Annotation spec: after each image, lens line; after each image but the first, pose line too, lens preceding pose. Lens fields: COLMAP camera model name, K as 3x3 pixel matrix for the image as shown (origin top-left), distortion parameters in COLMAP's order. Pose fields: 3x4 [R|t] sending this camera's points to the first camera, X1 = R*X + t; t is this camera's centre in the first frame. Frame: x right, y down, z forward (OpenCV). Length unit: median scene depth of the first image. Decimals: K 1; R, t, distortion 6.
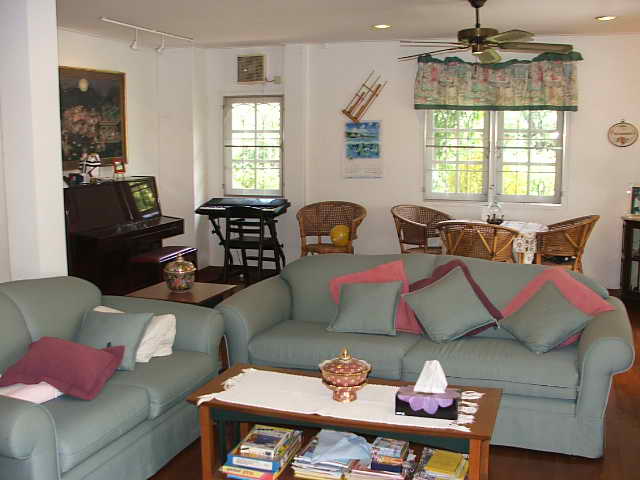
lens RADIAL K [[712.5, 0, 322.7], [0, 712.5, 238.0], [0, 0, 1]] dist [-0.128662, 0.000000]
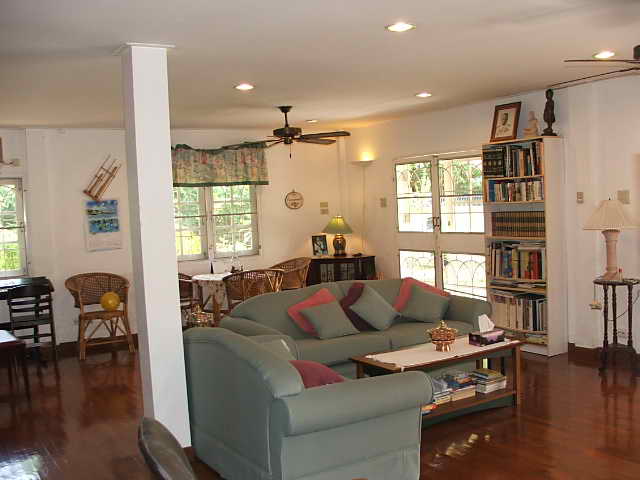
lens RADIAL K [[712.5, 0, 318.3], [0, 712.5, 243.3], [0, 0, 1]] dist [-0.128662, 0.000000]
pose [[0.653932, -0.075306, 0.752796, -0.582085], [0.153923, 0.987465, -0.034928, -0.005394], [-0.740730, 0.138713, 0.657327, 0.029377]]
